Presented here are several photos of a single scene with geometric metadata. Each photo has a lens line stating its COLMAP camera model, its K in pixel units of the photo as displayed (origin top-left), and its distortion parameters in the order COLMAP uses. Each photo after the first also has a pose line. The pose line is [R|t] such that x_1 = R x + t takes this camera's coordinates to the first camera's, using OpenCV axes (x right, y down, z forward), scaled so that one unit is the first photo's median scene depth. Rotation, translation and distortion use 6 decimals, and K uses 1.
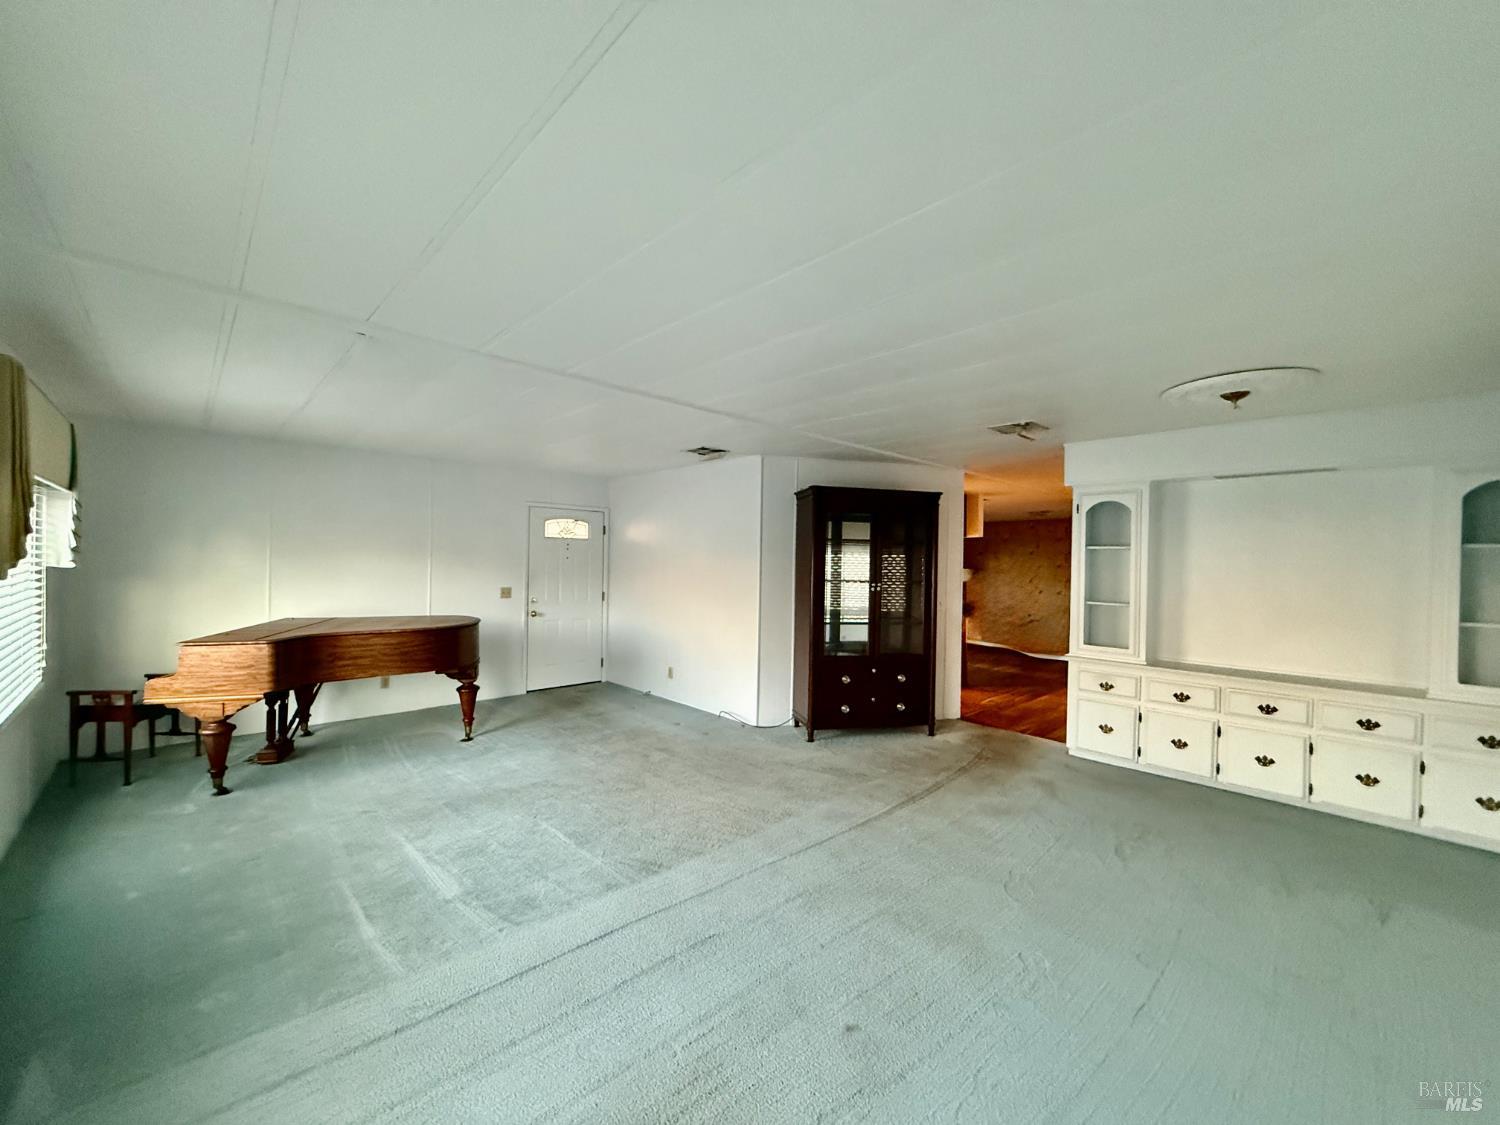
lens RADIAL K [[596.8, 0, 748.9], [0, 596.8, 564.0], [0, 0, 1]] dist [-0.002114, -0.000275]
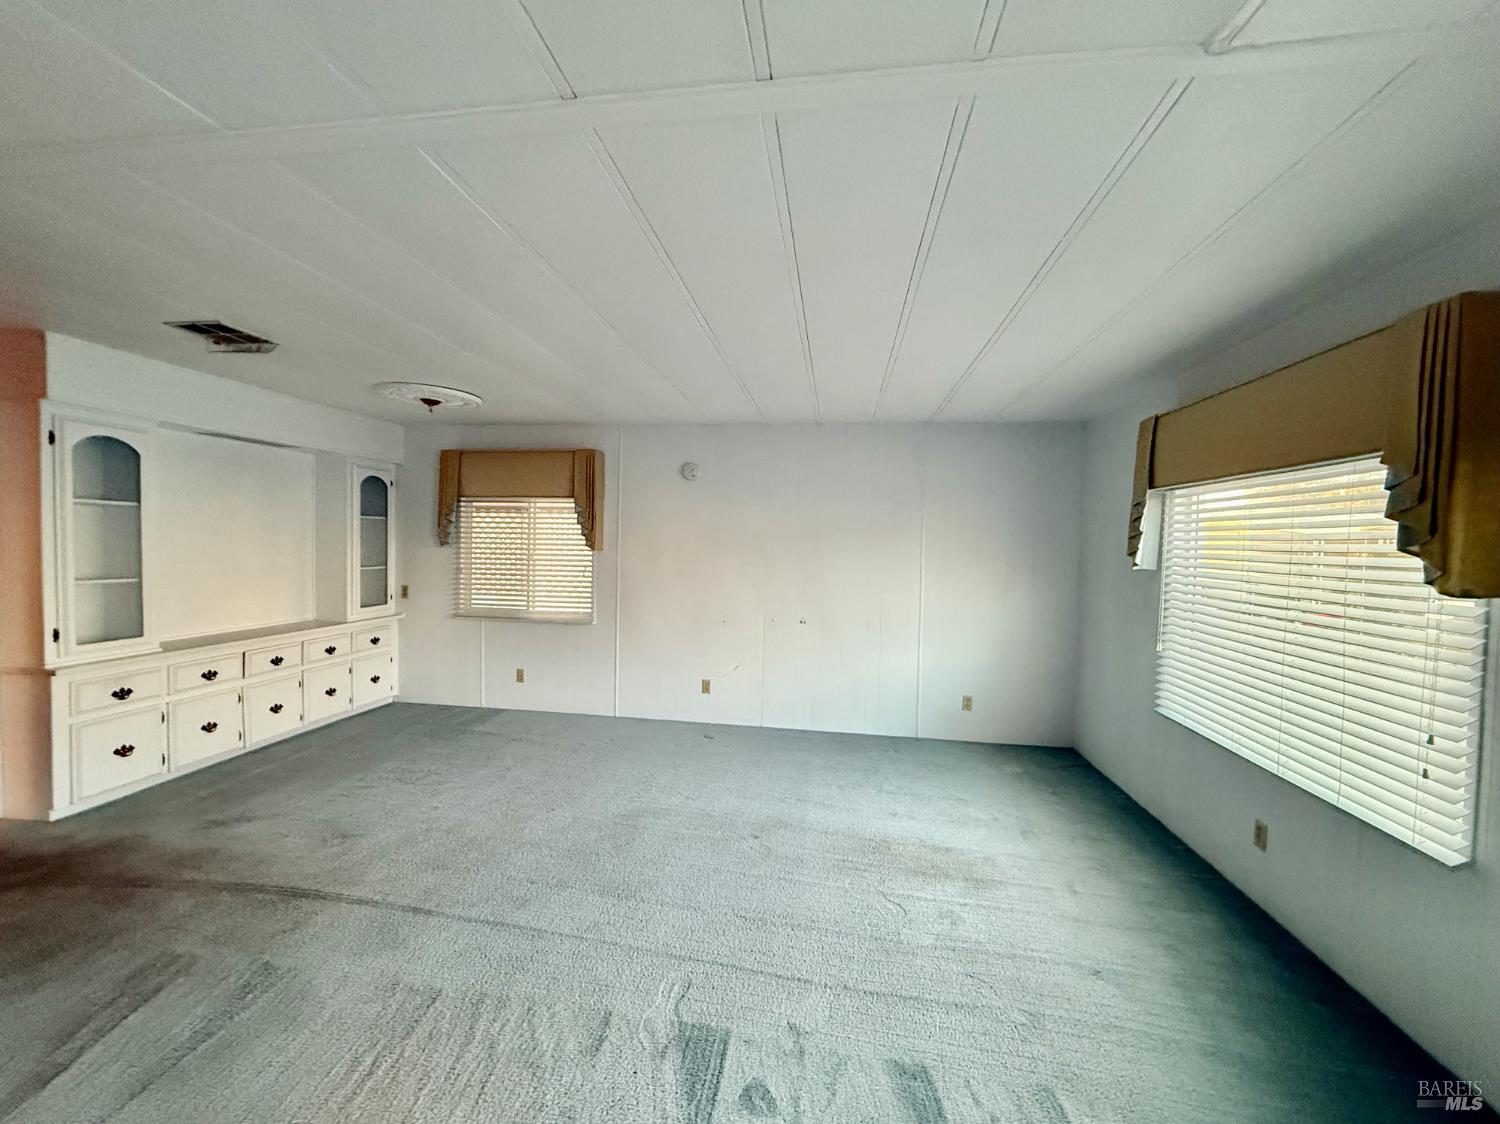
lens RADIAL K [[596.8, 0, 752.7], [0, 596.8, 564.6], [0, 0, 1]] dist [-0.002114, -0.000275]
pose [[-0.613082, -0.060771, 0.787679, -0.476699], [-0.025742, 0.998044, 0.056966, -0.014980], [-0.789600, 0.014648, -0.613447, 0.913394]]
